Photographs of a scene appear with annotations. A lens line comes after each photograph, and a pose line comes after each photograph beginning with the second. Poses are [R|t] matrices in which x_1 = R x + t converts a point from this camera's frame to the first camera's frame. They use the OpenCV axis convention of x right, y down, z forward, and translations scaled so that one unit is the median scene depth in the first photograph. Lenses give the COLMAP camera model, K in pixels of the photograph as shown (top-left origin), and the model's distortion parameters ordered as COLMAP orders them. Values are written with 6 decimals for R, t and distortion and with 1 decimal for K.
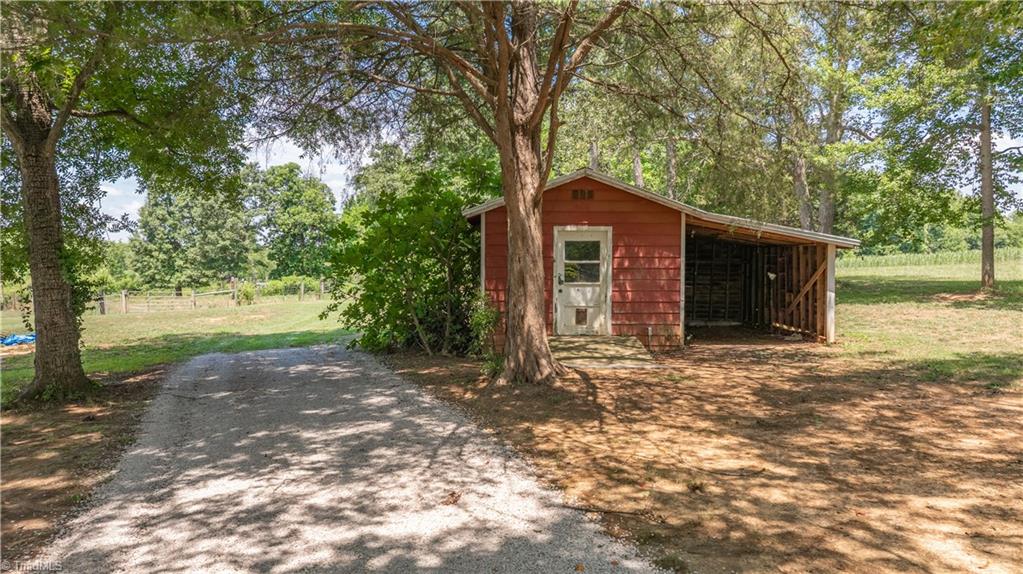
lens RADIAL K [[712.8, 0, 511.5], [0, 712.8, 287.0], [0, 0, 1]] dist [-0.022385, 0.003362]
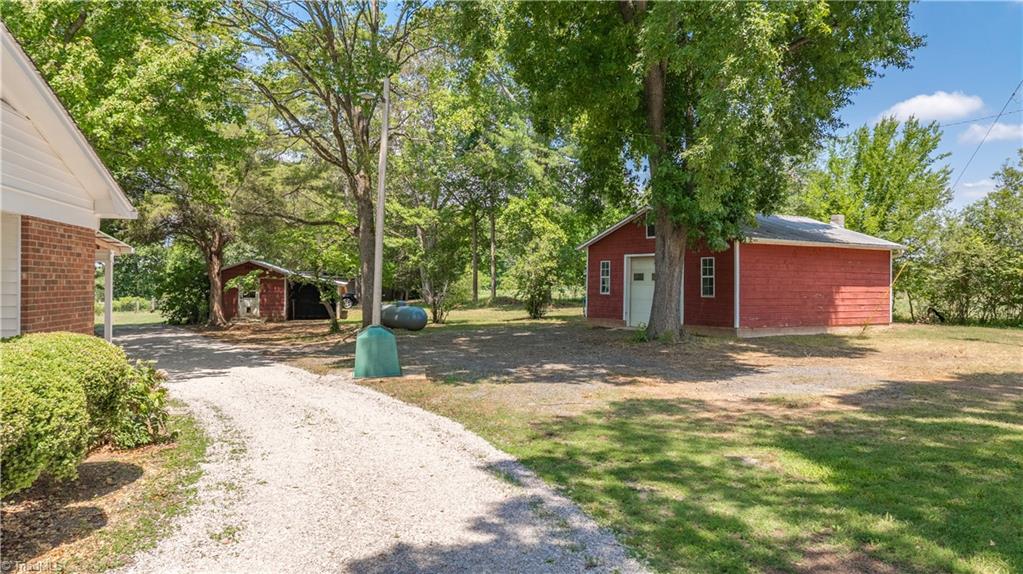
lens RADIAL K [[712.8, 0, 511.5], [0, 712.8, 287.0], [0, 0, 1]] dist [-0.022385, 0.003362]
pose [[0.978596, 0.000306, 0.205790, 0.544875], [0.005892, 0.999547, -0.029503, 0.041448], [-0.205706, 0.030084, 0.978151, -2.024134]]
